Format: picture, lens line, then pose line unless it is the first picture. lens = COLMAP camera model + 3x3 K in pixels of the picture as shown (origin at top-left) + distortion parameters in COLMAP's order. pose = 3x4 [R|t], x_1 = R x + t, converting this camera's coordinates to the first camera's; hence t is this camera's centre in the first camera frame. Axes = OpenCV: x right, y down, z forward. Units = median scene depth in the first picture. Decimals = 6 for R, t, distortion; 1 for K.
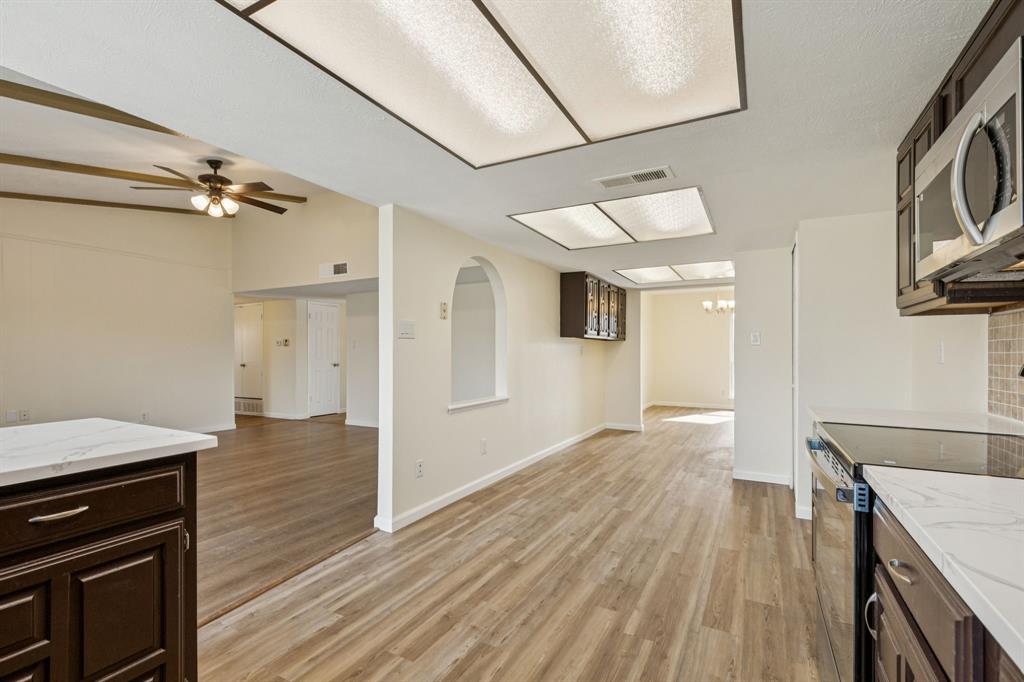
lens RADIAL K [[460.8, 0, 506.5], [0, 460.8, 349.1], [0, 0, 1]] dist [0.009451, -0.002068]
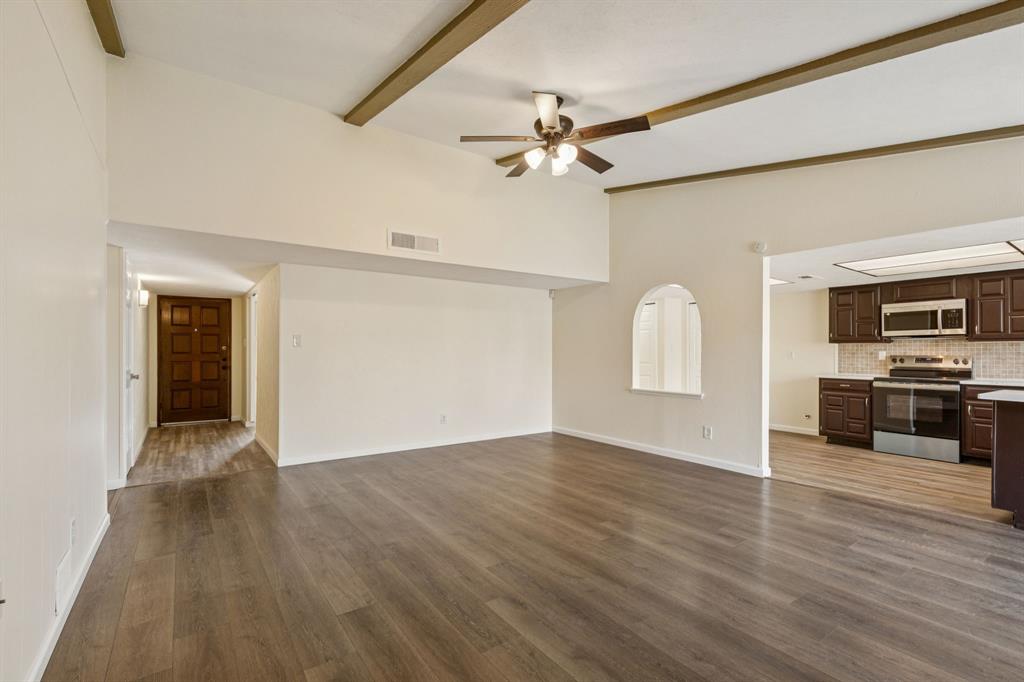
lens RADIAL K [[460.8, 0, 507.5], [0, 460.8, 345.7], [0, 0, 1]] dist [0.009451, -0.002068]
pose [[0.442285, 0.012049, 0.896794, -2.071024], [-0.011433, 0.999904, -0.007796, -0.005296], [-0.896802, -0.006805, 0.442380, 1.149730]]
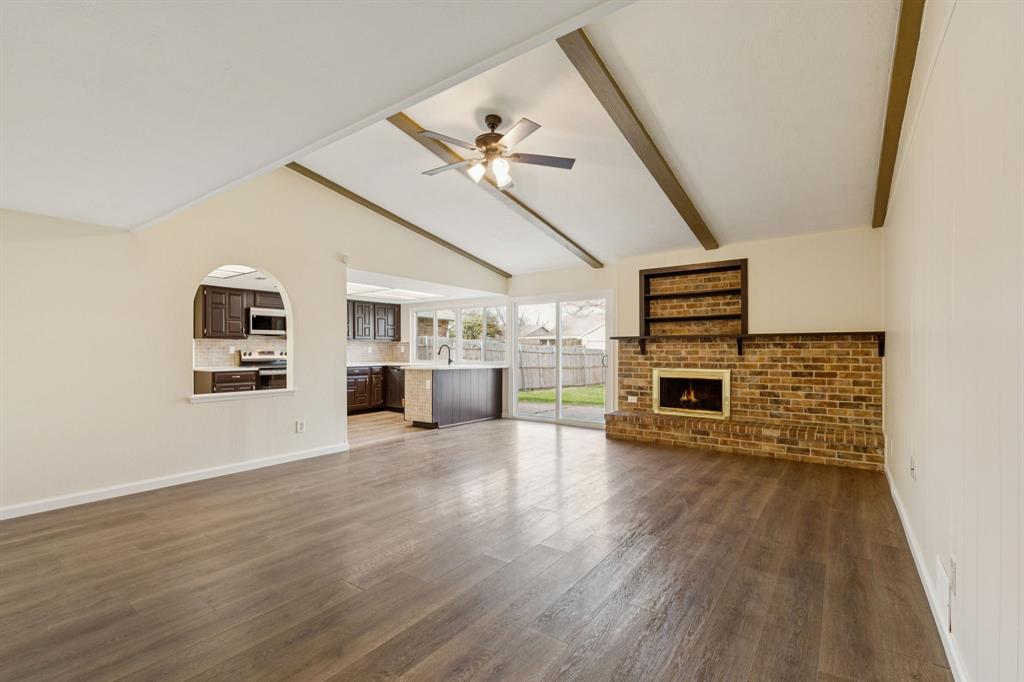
lens RADIAL K [[460.8, 0, 507.6], [0, 460.8, 348.2], [0, 0, 1]] dist [0.009451, -0.002068]
pose [[-0.991093, 0.000338, 0.133170, -1.192502], [-0.001347, 0.999920, -0.012565, 0.024592], [-0.133164, -0.012633, -0.991014, 2.838262]]
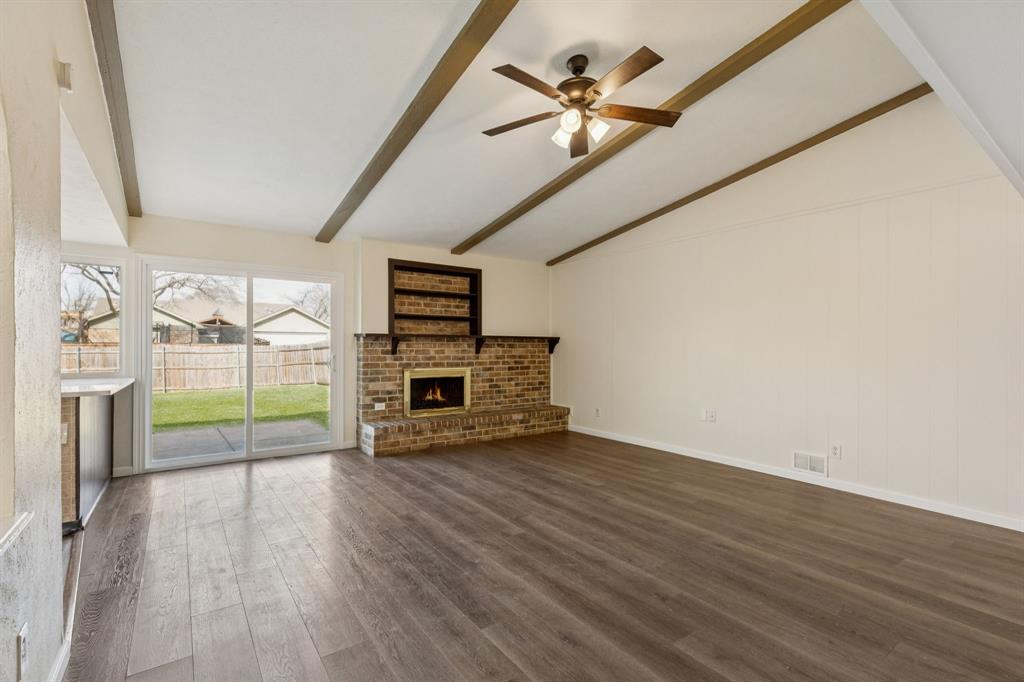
lens RADIAL K [[460.8, 0, 513.1], [0, 460.8, 347.1], [0, 0, 1]] dist [0.009451, -0.002068]
pose [[-0.424494, 0.000099, -0.905431, 0.008089], [0.001035, 0.999999, -0.000376, -0.003301], [0.905430, -0.001097, -0.424494, 1.866973]]
